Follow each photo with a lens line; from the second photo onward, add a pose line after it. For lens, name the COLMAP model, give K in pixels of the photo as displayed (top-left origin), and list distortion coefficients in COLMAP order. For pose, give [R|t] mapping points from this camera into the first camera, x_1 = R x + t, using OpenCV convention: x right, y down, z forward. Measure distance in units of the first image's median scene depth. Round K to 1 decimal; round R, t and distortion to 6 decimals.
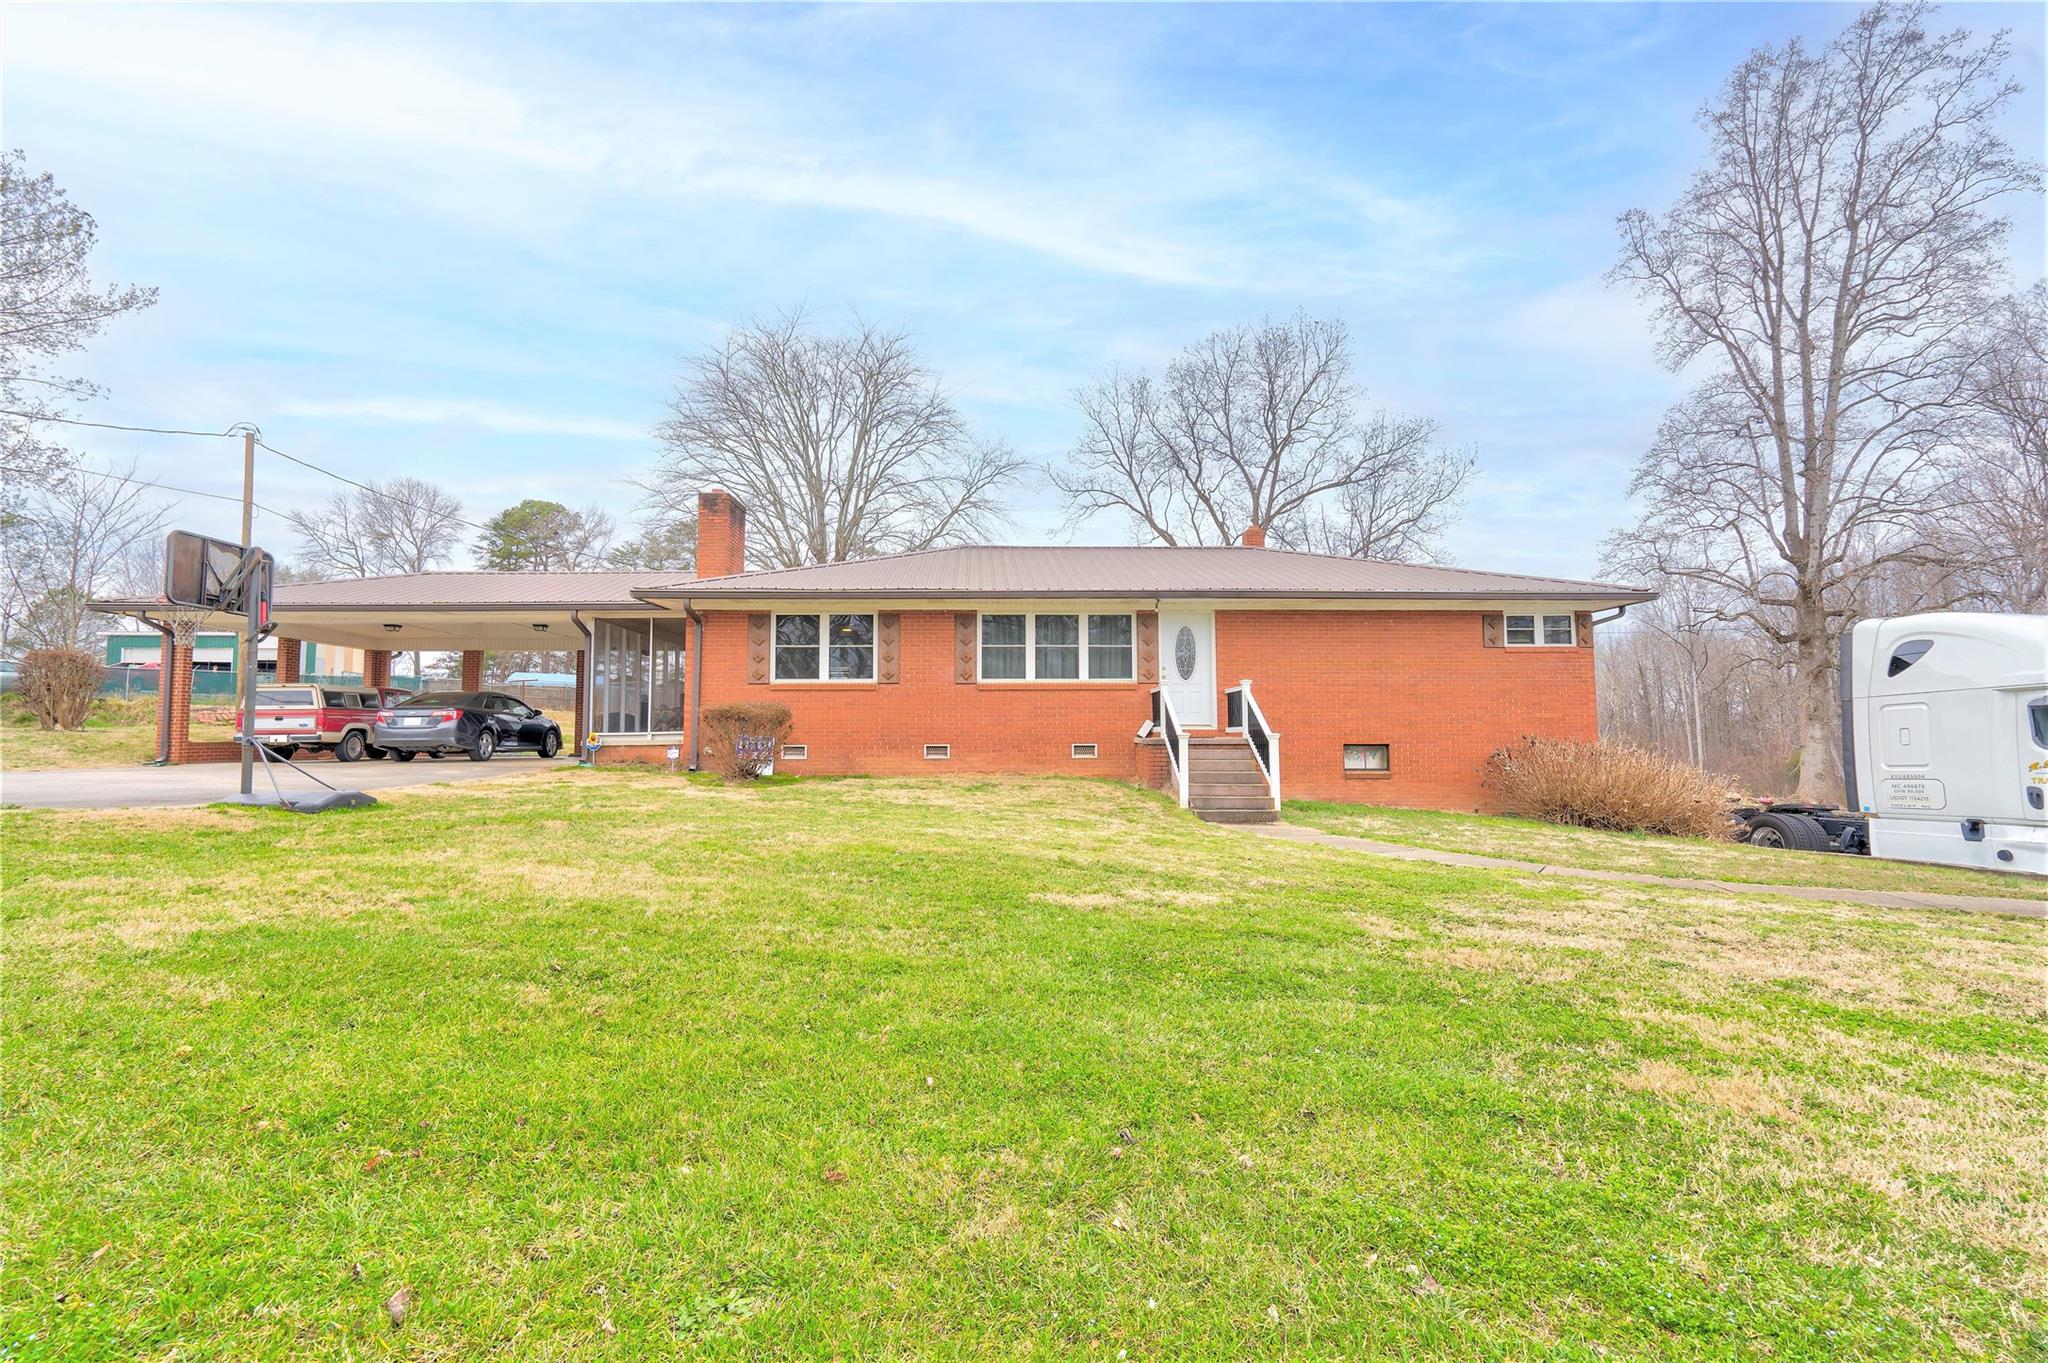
lens RADIAL K [[975.3, 0, 969.0], [0, 975.3, 688.2], [0, 0, 1]] dist [-0.041032, 0.001207]
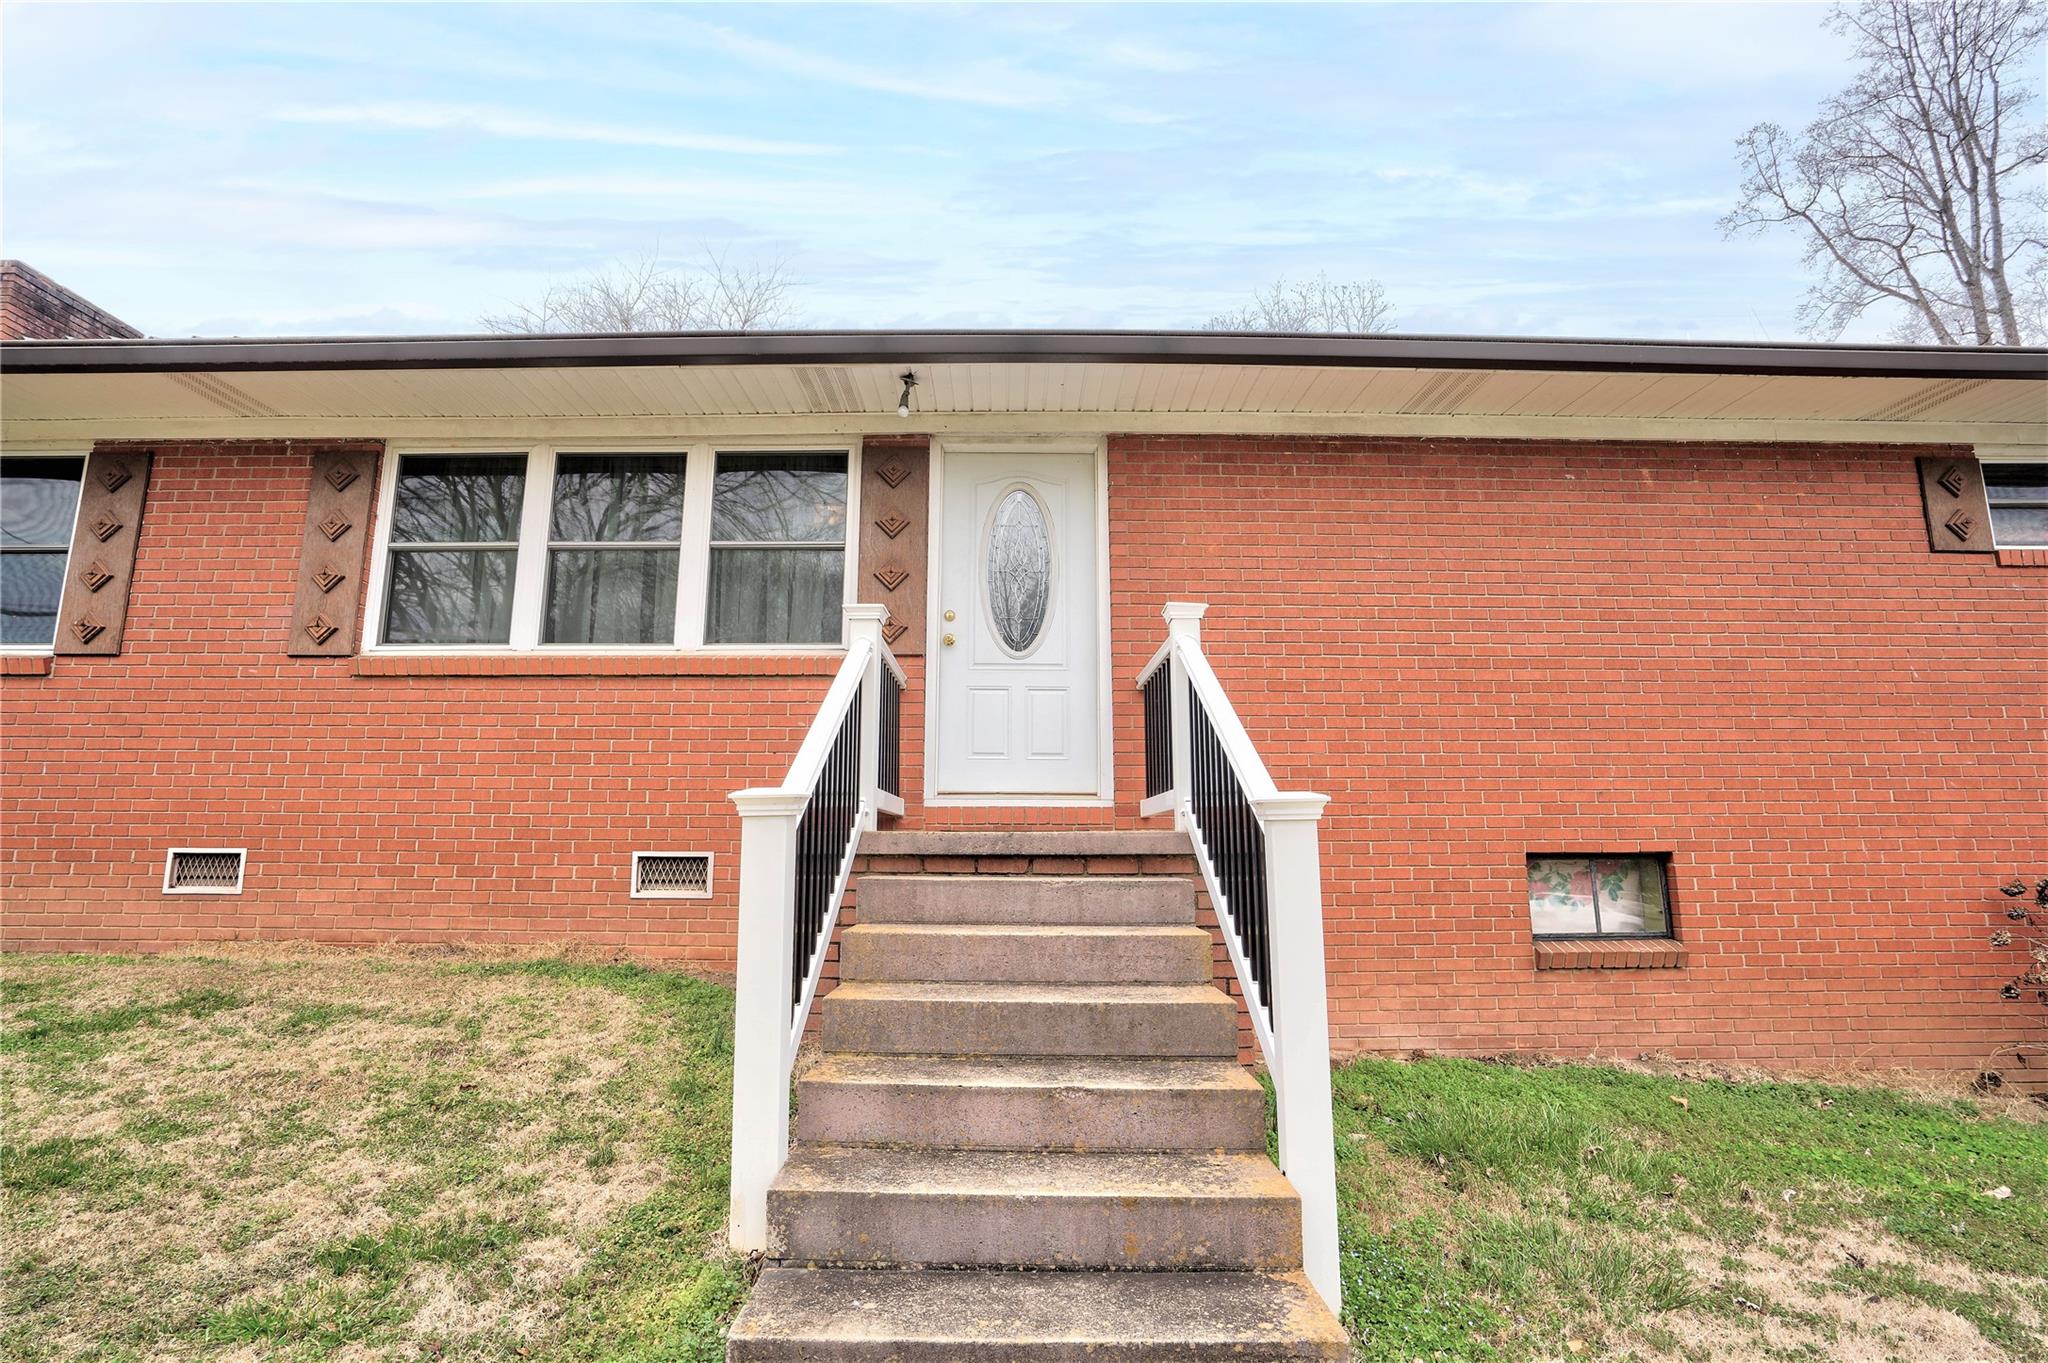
lens RADIAL K [[975.3, 0, 969.0], [0, 975.3, 688.2], [0, 0, 1]] dist [-0.041032, 0.001207]
pose [[0.999745, 0.000709, -0.022553, 0.216772], [-0.003173, 0.993990, -0.109424, 0.039333], [0.022340, 0.109468, 0.993739, 0.688595]]
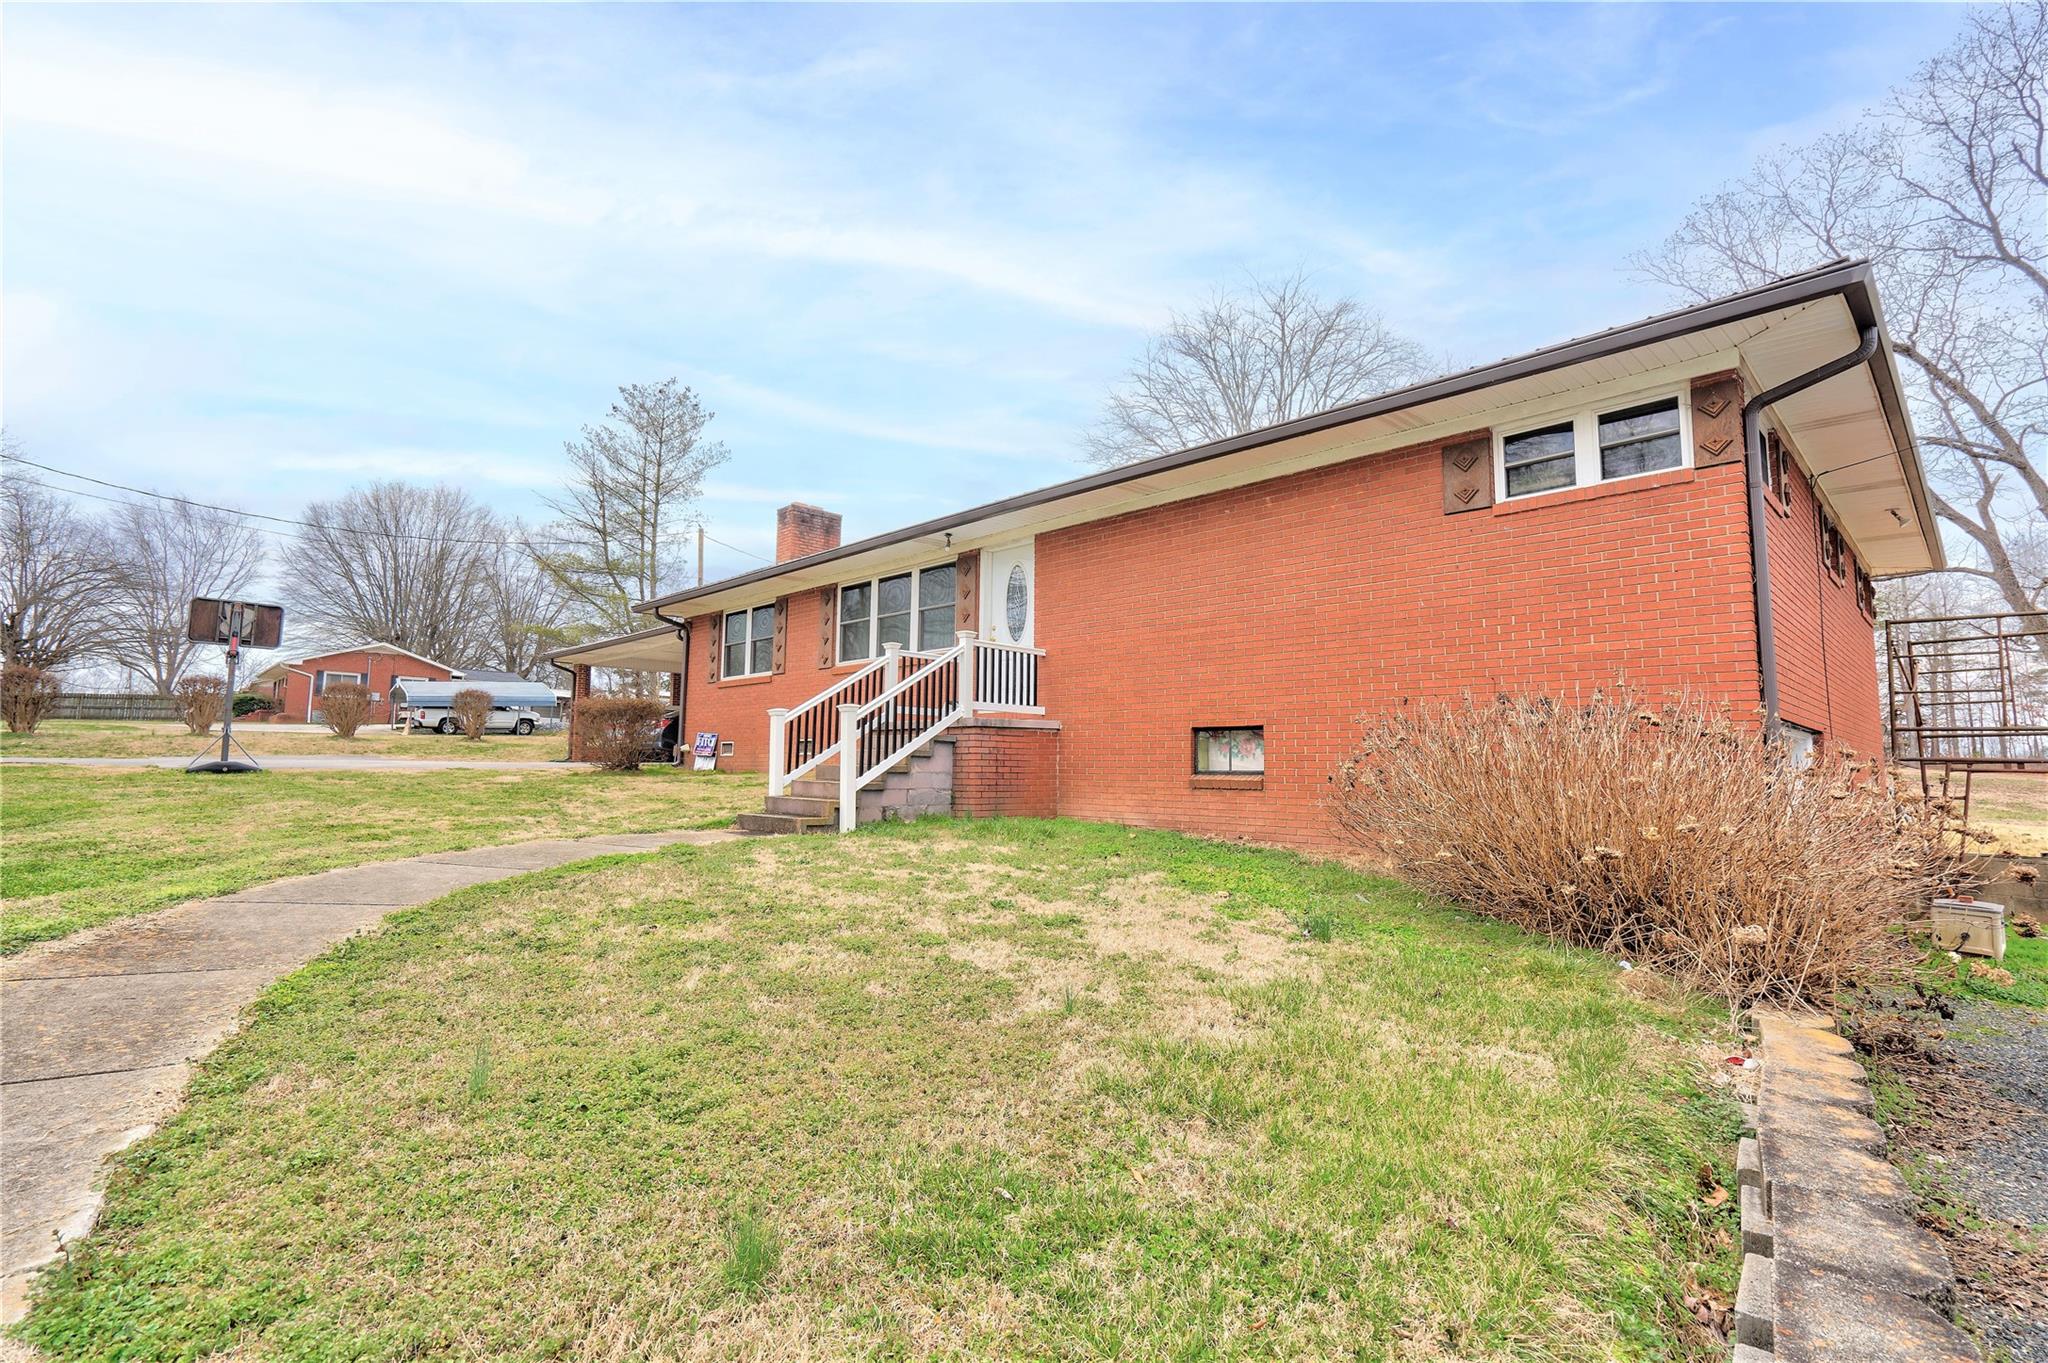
lens RADIAL K [[975.3, 0, 969.0], [0, 975.3, 688.2], [0, 0, 1]] dist [-0.041032, 0.001207]
pose [[0.652167, -0.054919, -0.756084, 0.737611], [0.029411, 0.998455, -0.047154, 0.057379], [0.757505, 0.008515, 0.652774, 0.524256]]
